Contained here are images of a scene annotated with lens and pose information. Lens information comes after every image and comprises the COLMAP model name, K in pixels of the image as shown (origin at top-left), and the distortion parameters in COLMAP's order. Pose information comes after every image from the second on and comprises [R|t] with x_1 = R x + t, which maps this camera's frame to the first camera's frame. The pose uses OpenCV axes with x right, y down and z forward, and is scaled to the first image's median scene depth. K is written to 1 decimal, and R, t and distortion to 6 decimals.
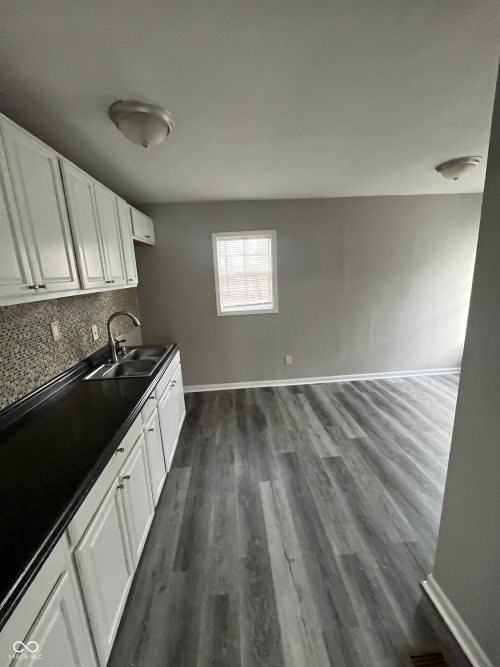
lens RADIAL K [[269.9, 0, 249.9], [0, 269.9, 338.7], [0, 0, 1]] dist [-0.009108, -0.000199]
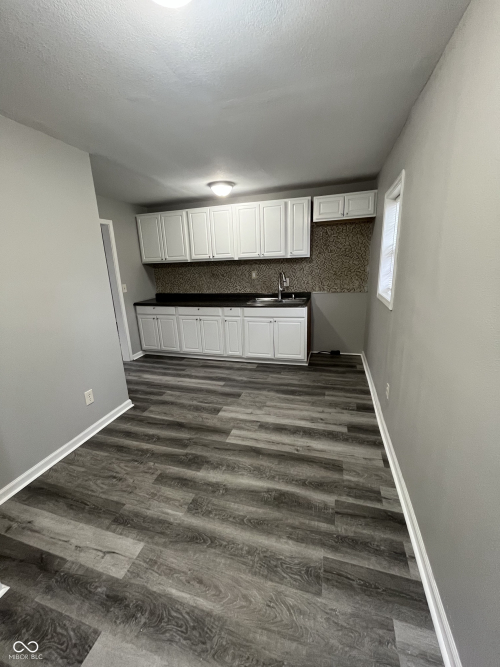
lens RADIAL K [[269.9, 0, 249.2], [0, 269.9, 328.9], [0, 0, 1]] dist [-0.009108, -0.000199]
pose [[-0.358948, 0.278622, -0.890801, 0.997388], [-0.169143, 0.919184, 0.355656, -0.281994], [0.917904, 0.278334, -0.282812, 1.104665]]
